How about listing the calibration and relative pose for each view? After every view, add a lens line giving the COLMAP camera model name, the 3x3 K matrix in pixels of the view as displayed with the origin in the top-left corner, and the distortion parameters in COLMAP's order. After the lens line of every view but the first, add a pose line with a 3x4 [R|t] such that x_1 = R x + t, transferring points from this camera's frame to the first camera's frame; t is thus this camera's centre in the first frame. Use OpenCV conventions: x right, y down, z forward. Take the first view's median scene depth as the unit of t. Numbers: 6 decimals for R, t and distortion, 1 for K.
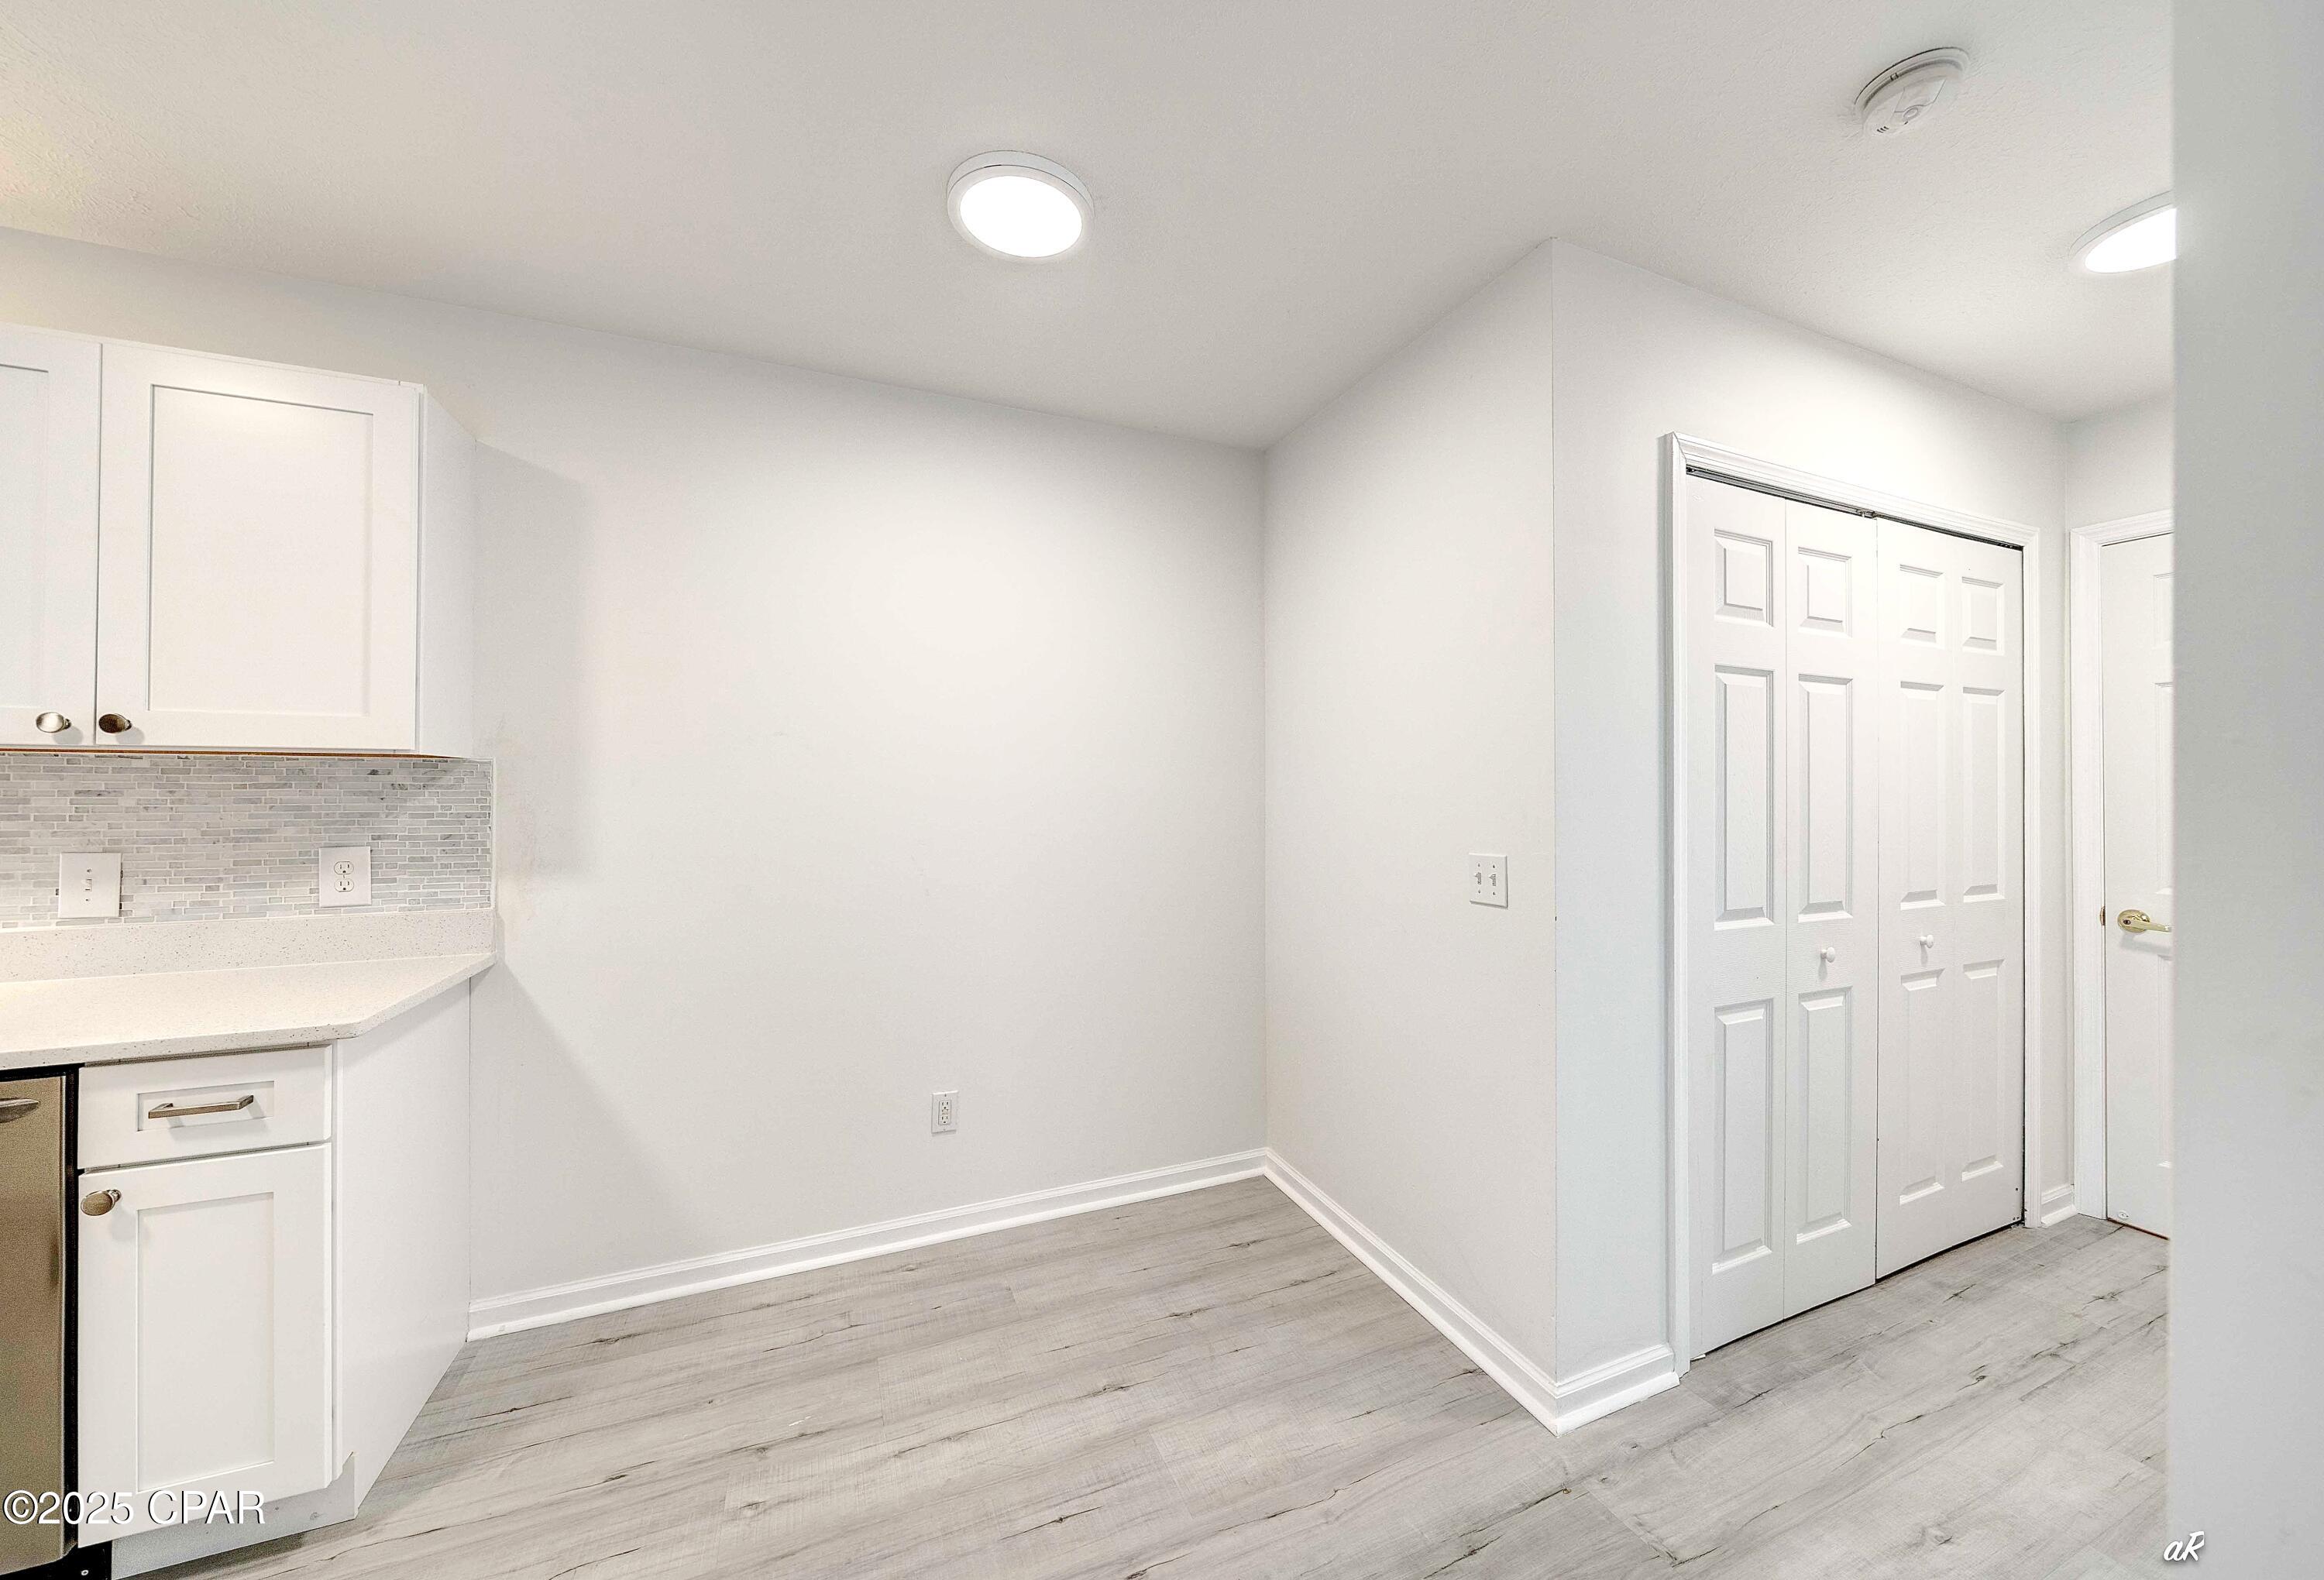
lens RADIAL K [[838.3, 0, 1162.0], [0, 838.3, 790.0], [0, 0, 1]] dist [-0.001665, -0.000226]
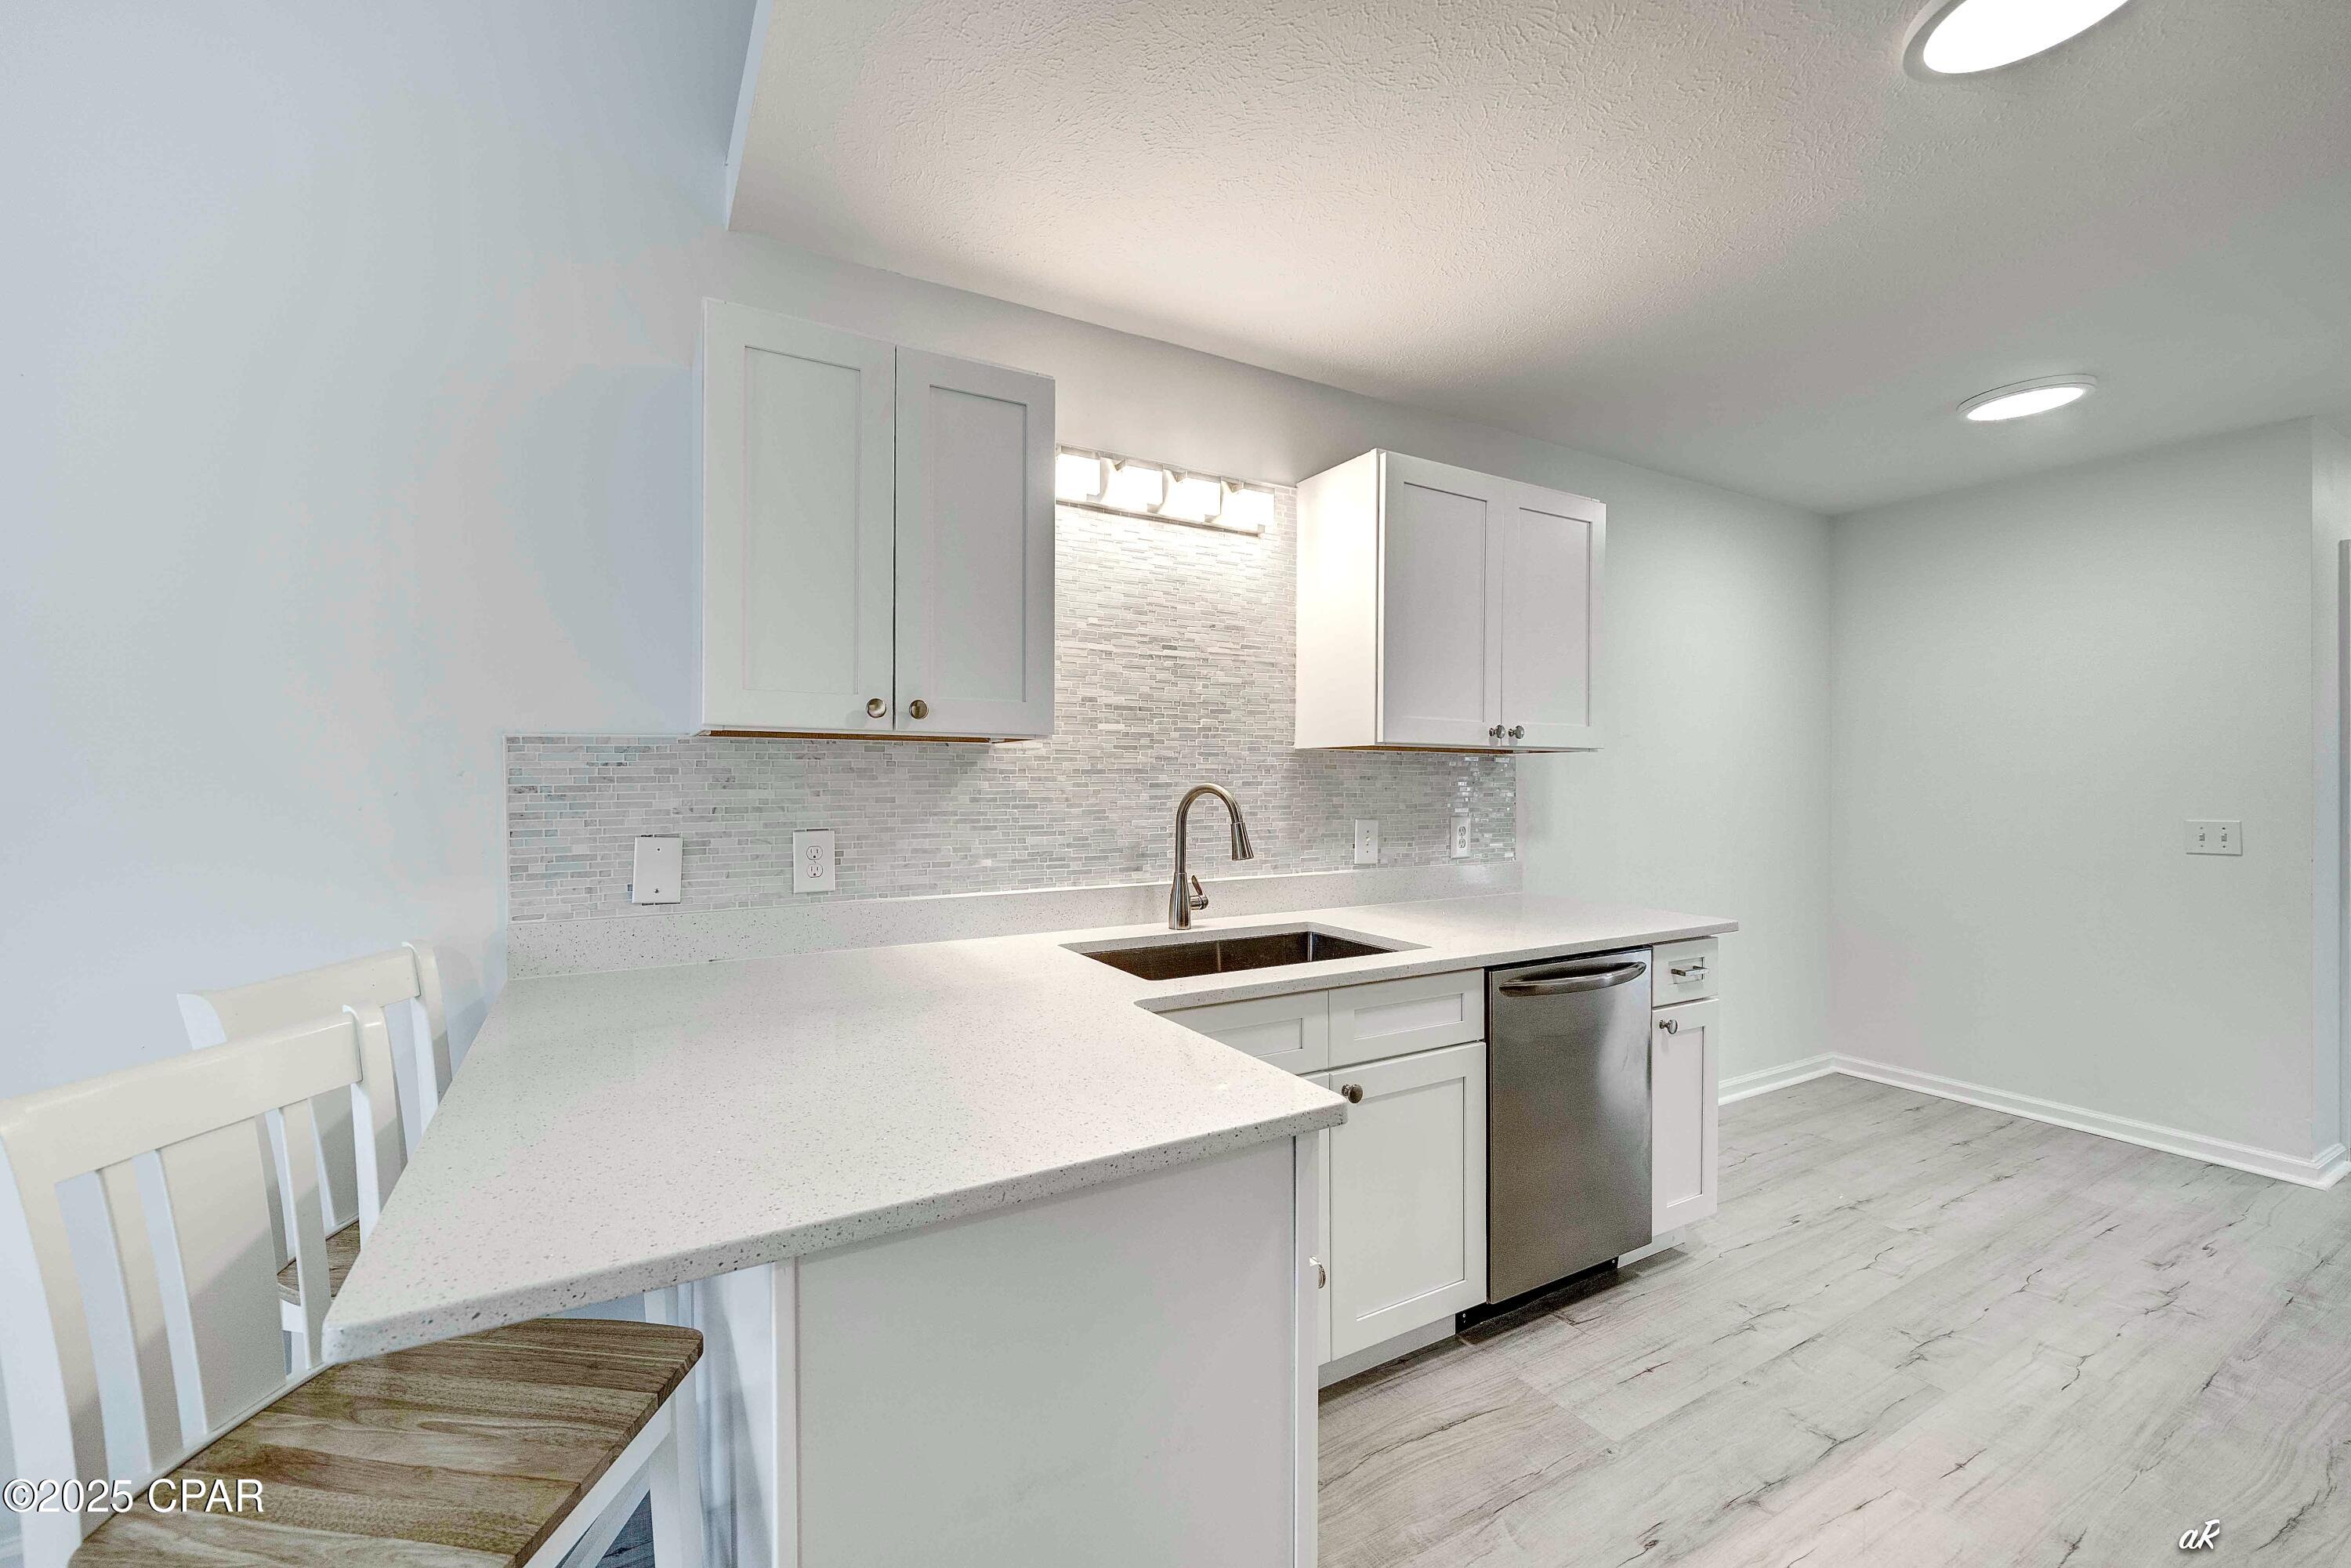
lens RADIAL K [[852.1, 0, 1065.9], [0, 852.1, 803.7], [0, 0, 1]] dist [-0.000561, 0.000141]
pose [[0.998677, 0.002664, 0.051345, -1.764341], [-0.003625, 0.999820, 0.018619, 0.021698], [-0.051286, -0.018780, 0.998507, -0.413962]]
